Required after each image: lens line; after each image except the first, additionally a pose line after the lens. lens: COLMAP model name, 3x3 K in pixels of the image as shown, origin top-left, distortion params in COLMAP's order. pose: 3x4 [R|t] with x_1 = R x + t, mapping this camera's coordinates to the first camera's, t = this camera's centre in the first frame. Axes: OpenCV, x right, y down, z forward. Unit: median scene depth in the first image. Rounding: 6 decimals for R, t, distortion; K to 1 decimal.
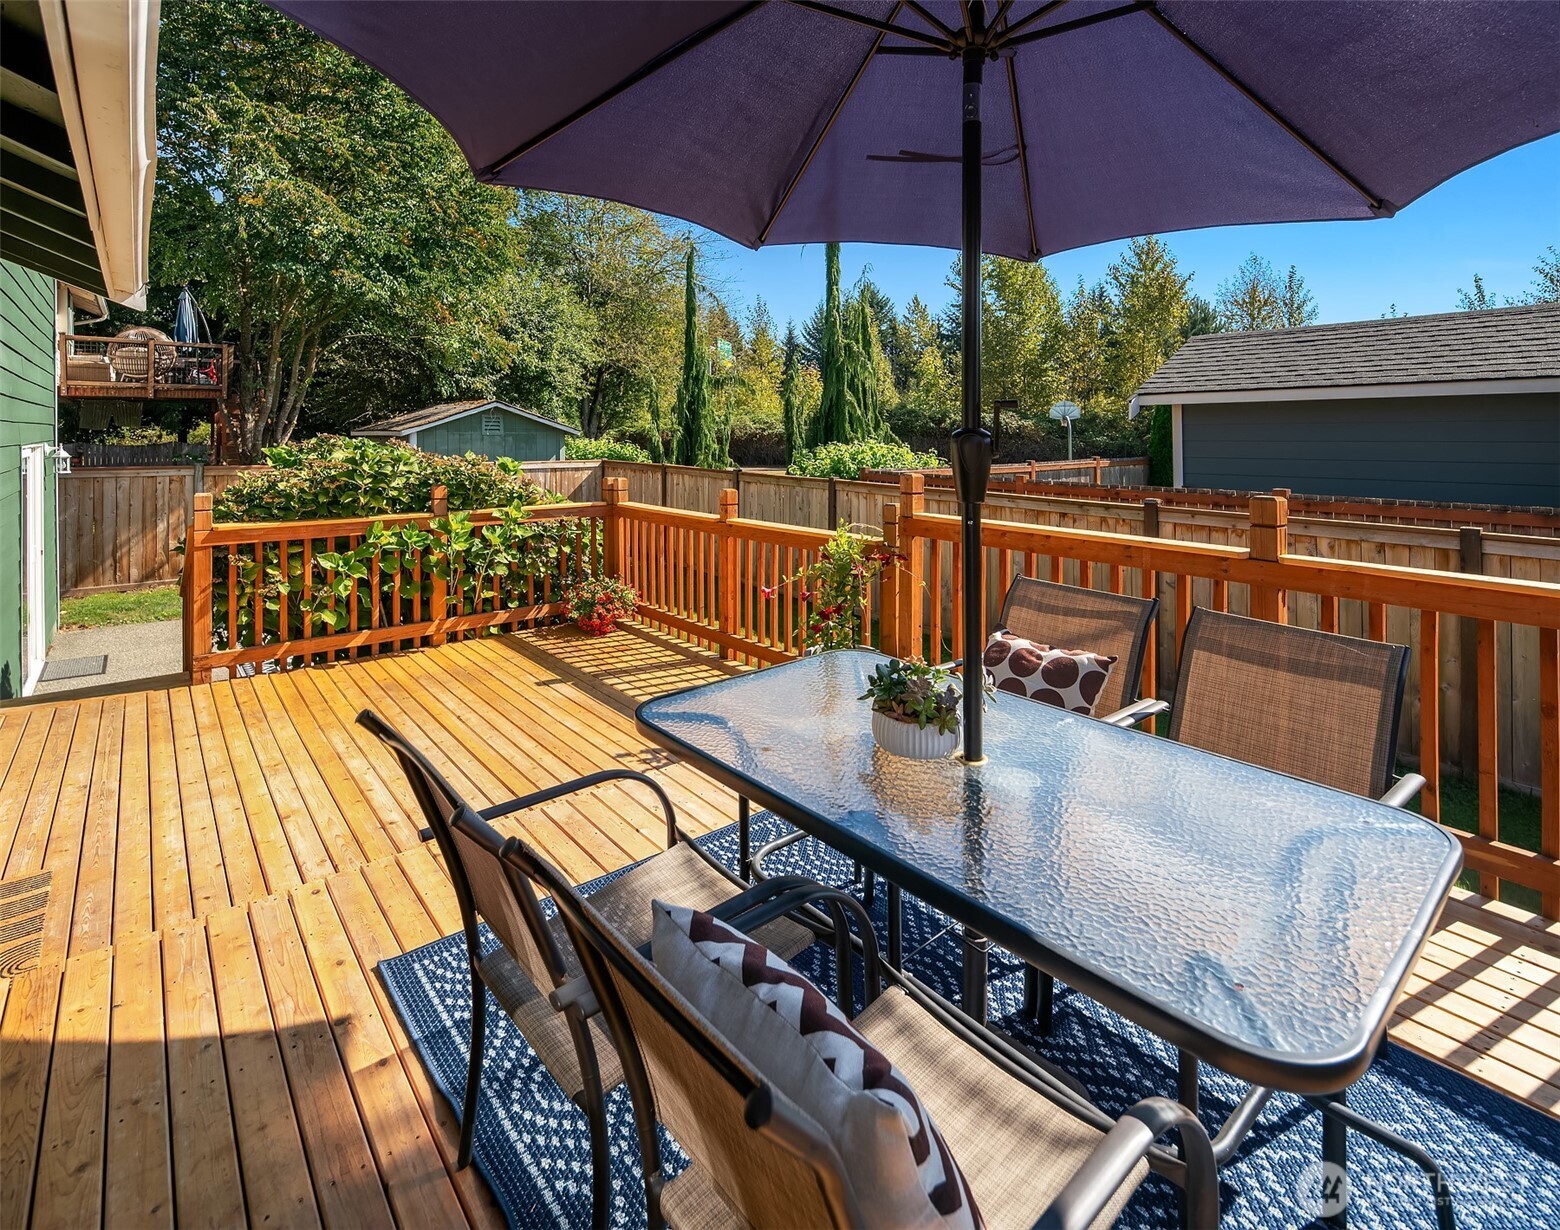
lens RADIAL K [[733.8, 0, 780.0], [0, 733.8, 615.0], [0, 0, 1]] dist [-0.001695, -0.000355]
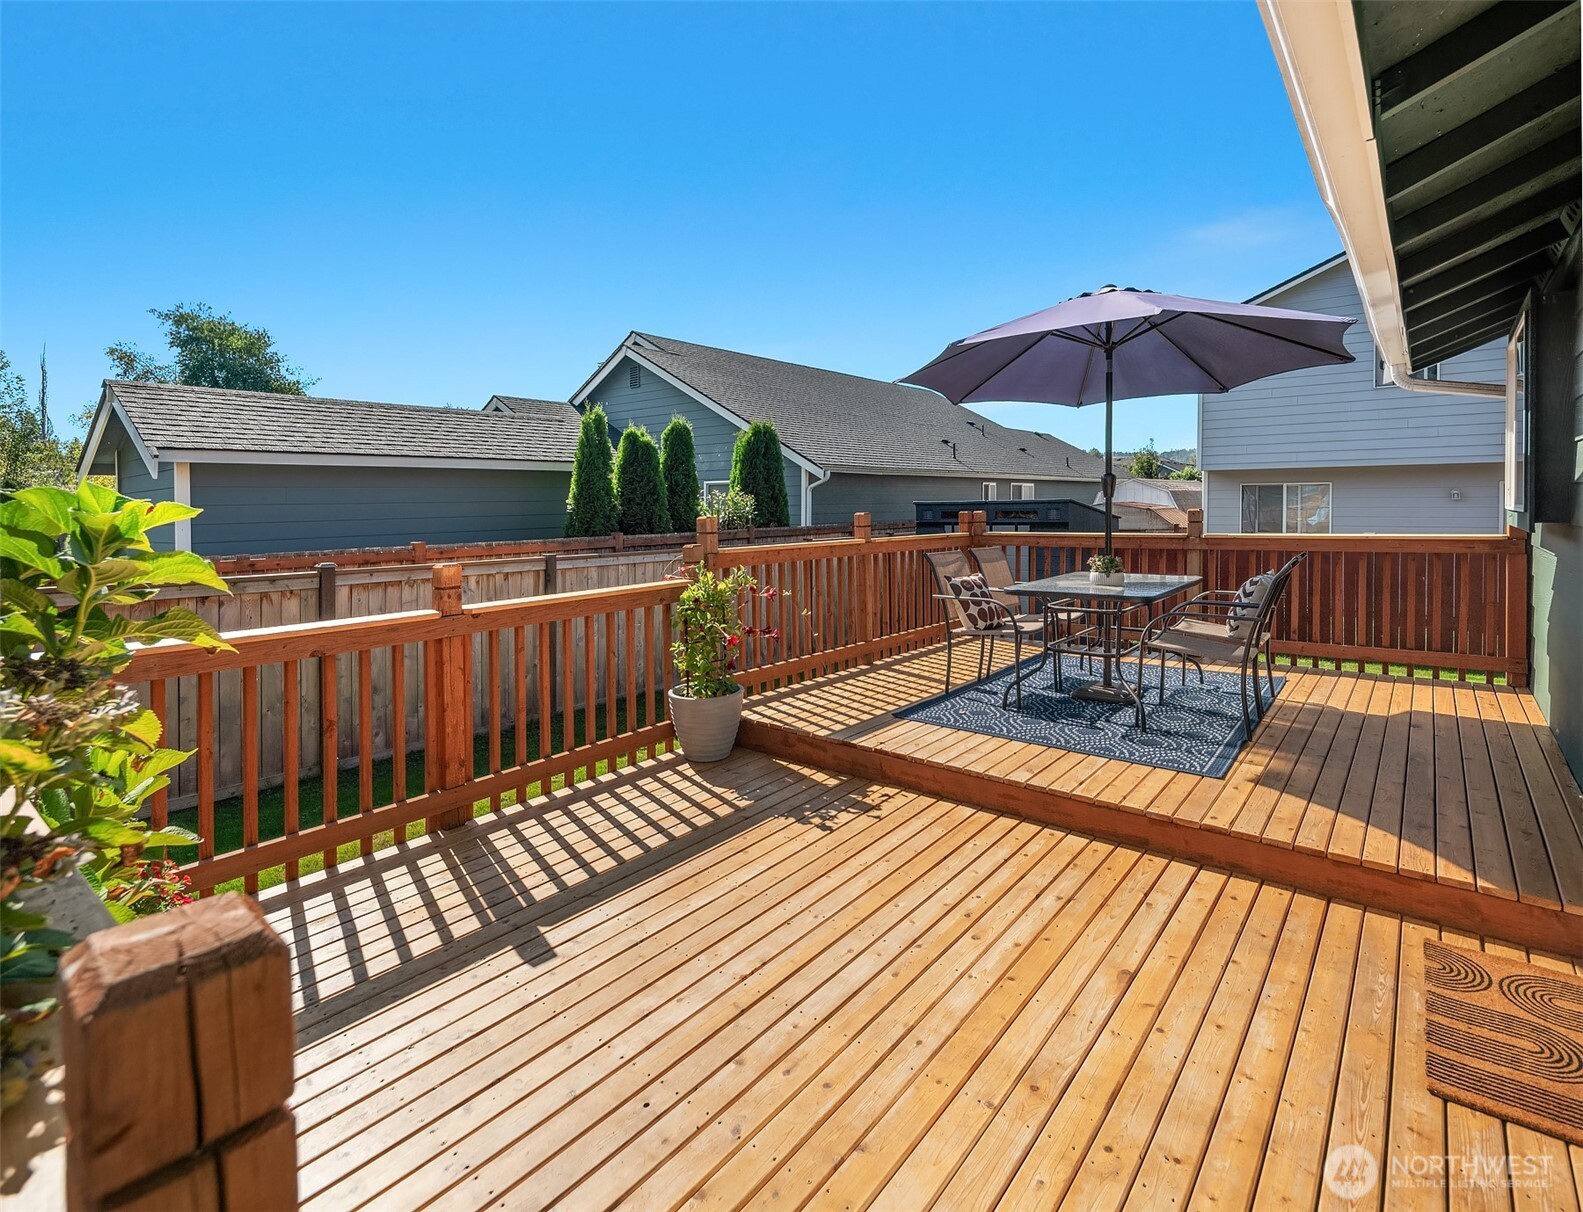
lens RADIAL K [[806.1, 0, 791.5], [0, 806.1, 606.0], [0, 0, 1]] dist [0.000896, 0.000459]
pose [[-0.203102, -0.125426, 0.971091, -0.761902], [0.244872, 0.953741, 0.174399, -0.173942], [-0.948044, 0.273214, -0.162993, 0.768742]]
